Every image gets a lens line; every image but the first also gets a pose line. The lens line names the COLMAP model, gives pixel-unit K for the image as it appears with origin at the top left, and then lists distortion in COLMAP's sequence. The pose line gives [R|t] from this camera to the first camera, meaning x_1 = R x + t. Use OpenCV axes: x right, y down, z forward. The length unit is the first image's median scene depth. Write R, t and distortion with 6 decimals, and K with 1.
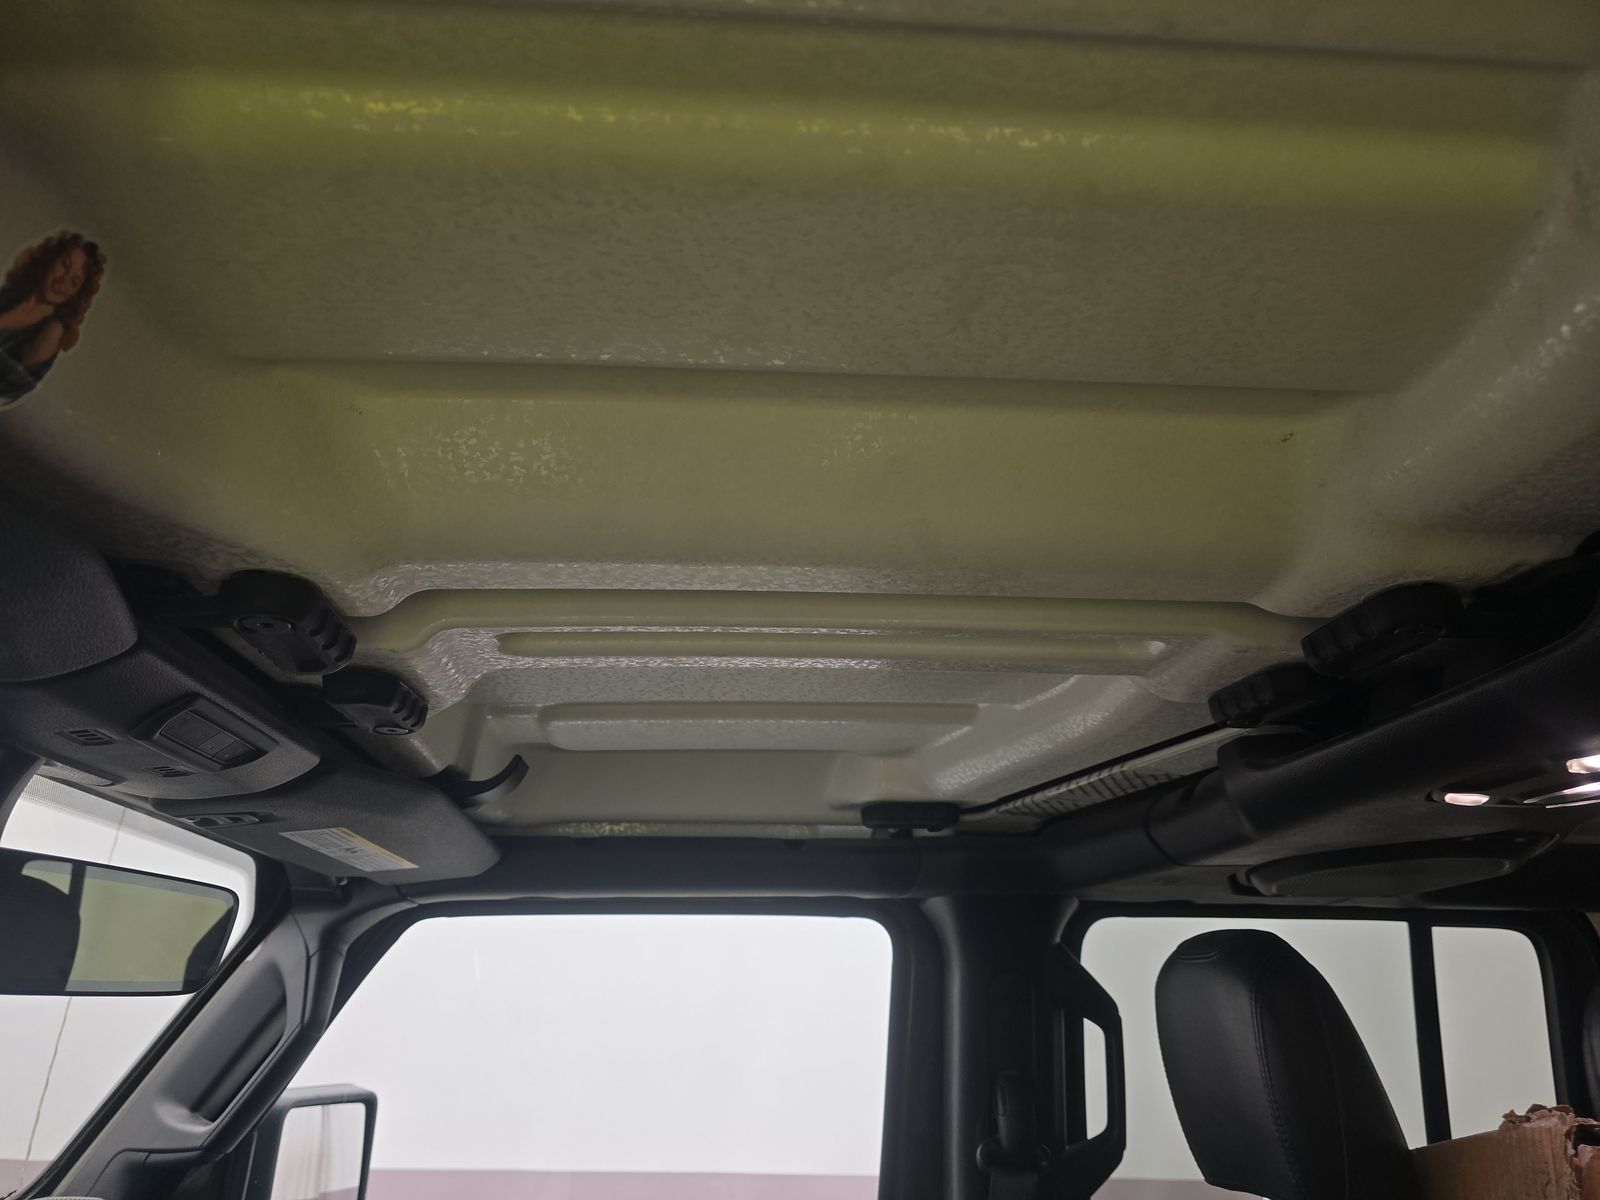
lens RADIAL K [[1127.8, 0, 791.4], [0, 1127.8, 609.1], [0, 0, 1]] dist [0.067444, -0.044899]
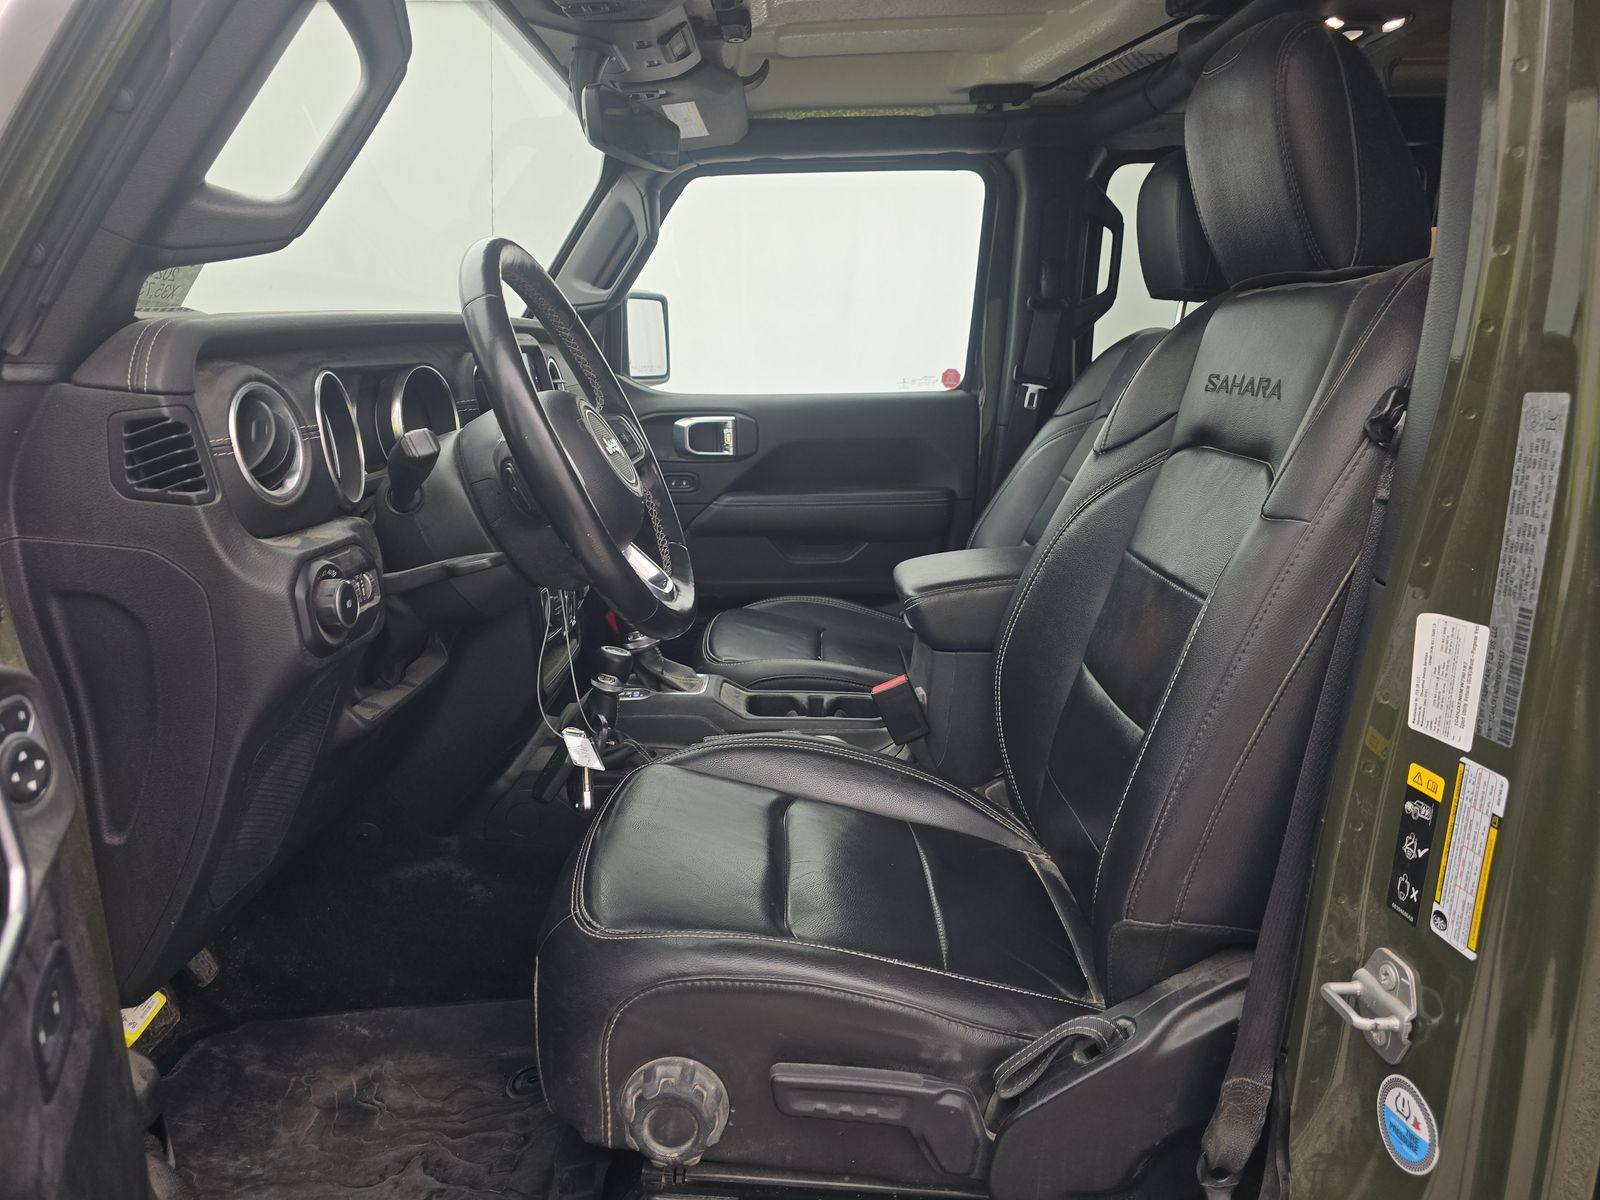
lens RADIAL K [[1127.8, 0, 791.4], [0, 1127.8, 609.1], [0, 0, 1]] dist [0.067444, -0.044899]
pose [[0.996643, -0.002804, -0.081818, -0.058618], [0.045803, 0.847452, 0.528893, -0.066094], [0.067854, -0.530865, 0.844736, -0.754512]]
